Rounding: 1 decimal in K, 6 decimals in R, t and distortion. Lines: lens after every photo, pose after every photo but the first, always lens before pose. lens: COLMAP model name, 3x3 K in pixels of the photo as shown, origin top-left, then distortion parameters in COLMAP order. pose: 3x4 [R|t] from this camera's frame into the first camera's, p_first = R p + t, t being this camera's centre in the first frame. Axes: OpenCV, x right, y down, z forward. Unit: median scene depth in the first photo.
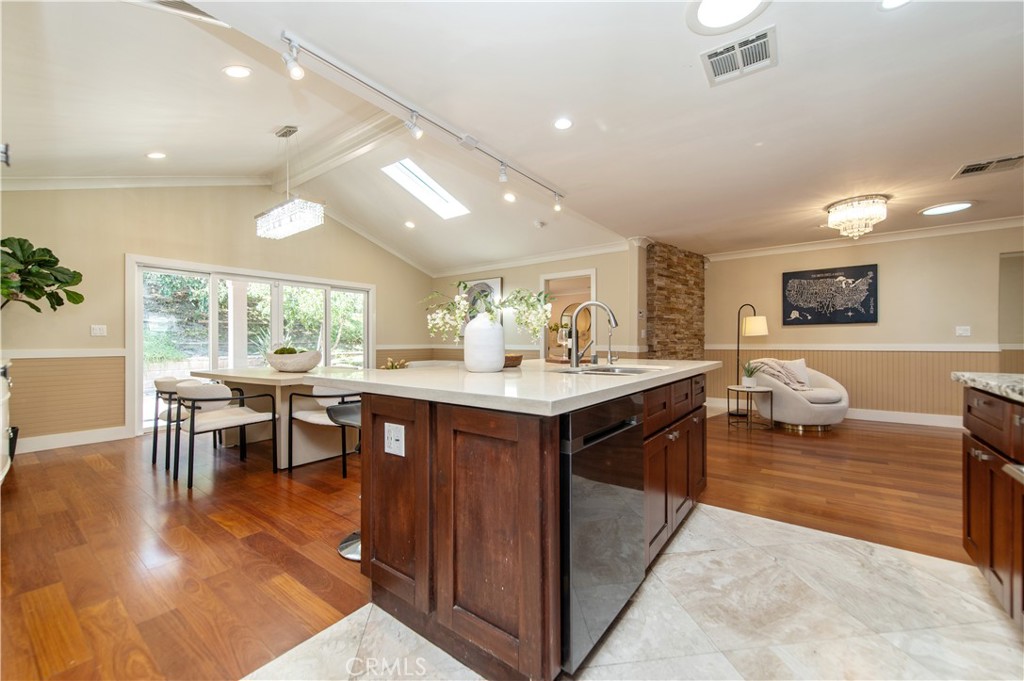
lens RADIAL K [[402.4, 0, 516.1], [0, 402.4, 346.2], [0, 0, 1]] dist [0.010169, -0.002451]
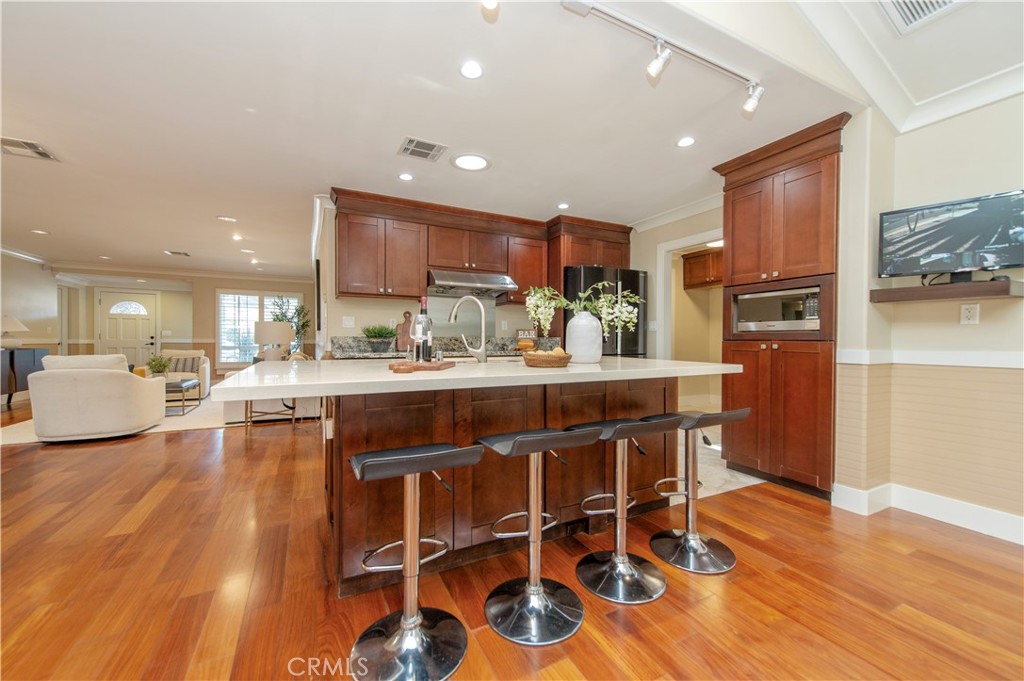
lens RADIAL K [[402.4, 0, 510.7], [0, 402.4, 341.0], [0, 0, 1]] dist [0.010169, -0.002451]
pose [[-0.898790, -0.003465, 0.438367, -0.184981], [0.003178, 0.999891, 0.014419, -0.009035], [-0.438369, 0.014353, -0.898681, 1.003804]]
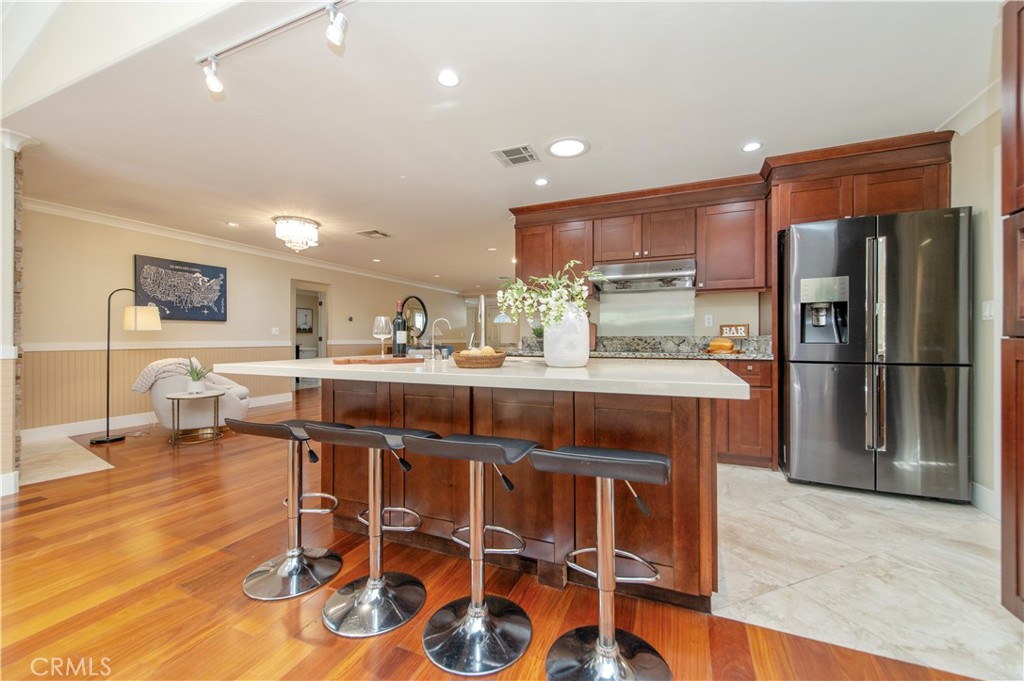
lens RADIAL K [[402.4, 0, 512.3], [0, 402.4, 338.8], [0, 0, 1]] dist [0.010169, -0.002451]
pose [[-0.236292, 0.003958, 0.971674, -0.438005], [0.012677, 0.999919, -0.000990, -0.001207], [-0.971599, 0.012084, -0.236323, 0.627587]]
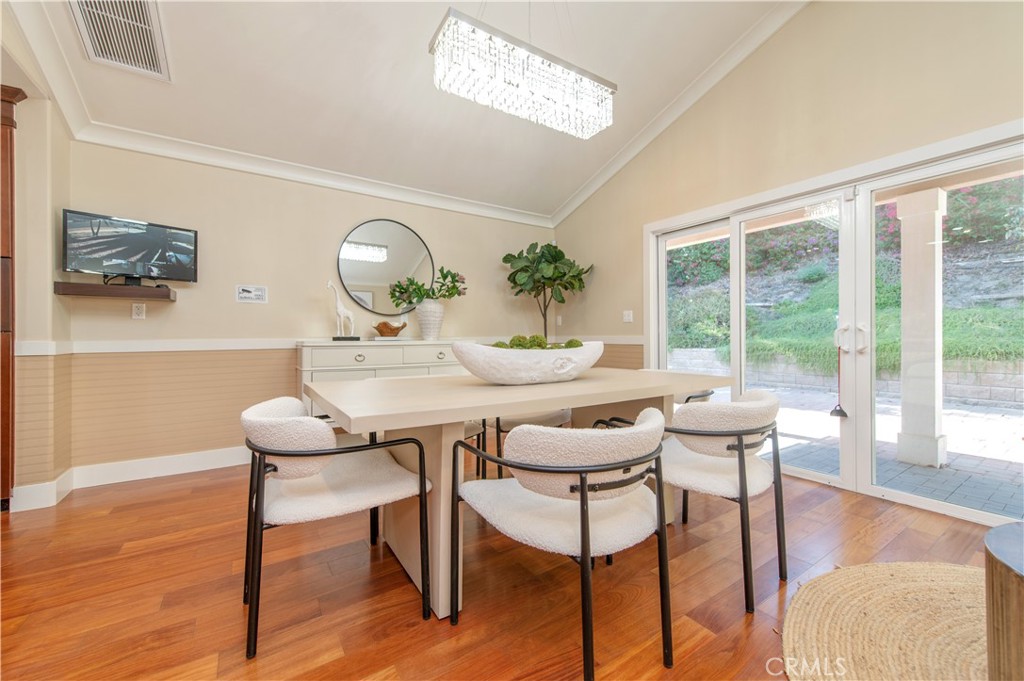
lens RADIAL K [[402.4, 0, 516.0], [0, 402.4, 337.9], [0, 0, 1]] dist [0.010169, -0.002451]
pose [[-0.331291, 0.009869, -0.943477, -0.061463], [-0.004130, 0.999921, 0.011910, -0.000417], [0.943520, 0.007842, -0.331224, 1.081978]]
